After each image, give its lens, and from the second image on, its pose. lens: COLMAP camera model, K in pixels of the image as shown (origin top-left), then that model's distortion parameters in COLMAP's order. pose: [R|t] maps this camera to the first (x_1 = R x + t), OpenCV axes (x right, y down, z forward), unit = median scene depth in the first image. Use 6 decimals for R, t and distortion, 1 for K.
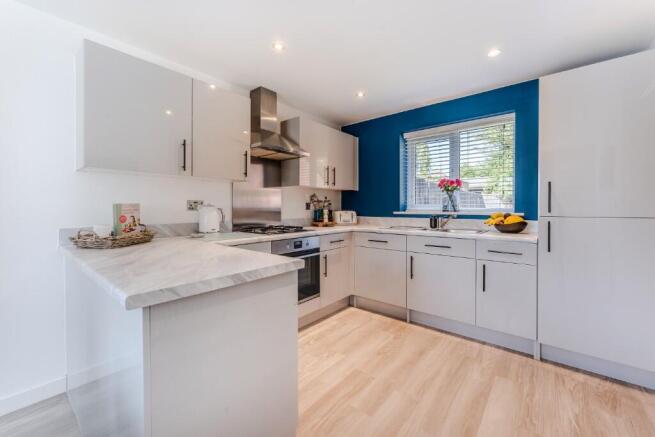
lens RADIAL K [[266.5, 0, 323.0], [0, 266.5, 210.7], [0, 0, 1]] dist [0.000281, 0.001108]
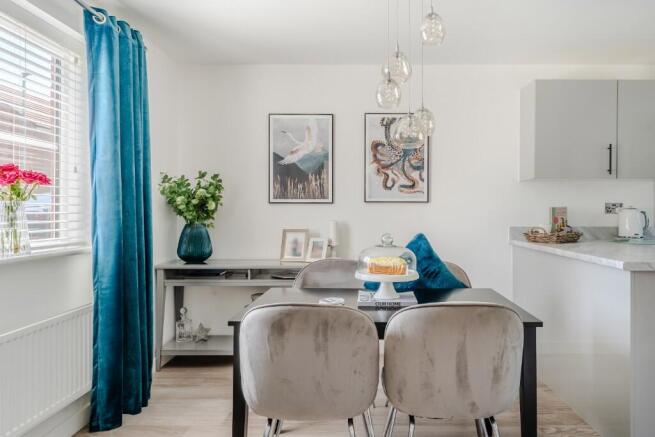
lens RADIAL K [[414.8, 0, 363.6], [0, 414.8, 208.8], [0, 0, 1]] dist [-0.001147, -0.003730]
pose [[0.645090, -0.003500, -0.764099, 0.061208], [-0.009845, 0.999868, -0.012892, 0.008976], [0.764044, 0.015839, 0.644970, -0.562511]]
